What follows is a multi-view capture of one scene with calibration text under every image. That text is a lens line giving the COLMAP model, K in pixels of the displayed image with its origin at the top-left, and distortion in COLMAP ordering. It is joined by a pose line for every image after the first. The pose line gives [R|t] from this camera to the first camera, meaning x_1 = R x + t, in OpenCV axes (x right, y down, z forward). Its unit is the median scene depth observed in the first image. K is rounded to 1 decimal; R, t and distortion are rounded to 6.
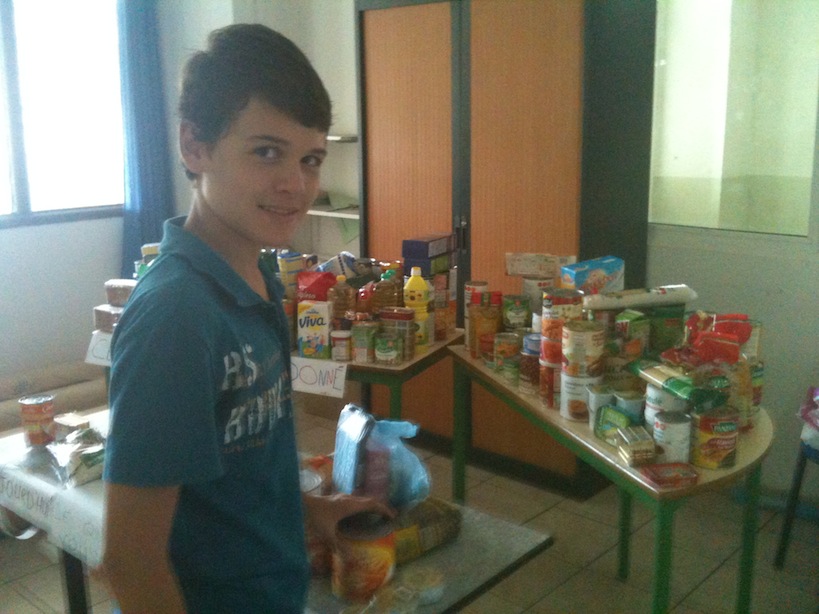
lens RADIAL K [[877.9, 0, 409.5], [0, 877.9, 307.0], [0, 0, 1]] dist [0.009451, -0.195264]
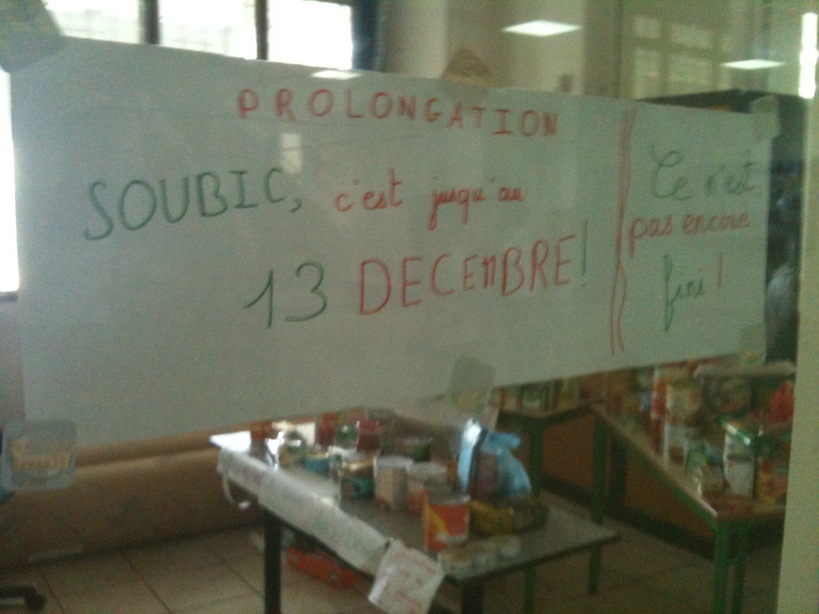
lens RADIAL K [[877.9, 0, 409.5], [0, 877.9, 307.0], [0, 0, 1]] dist [0.009451, -0.195264]
pose [[0.966123, 0.051516, -0.252889, 0.137332], [-0.076080, 0.993182, -0.088330, 0.051651], [0.246615, 0.104578, 0.963455, -0.282664]]
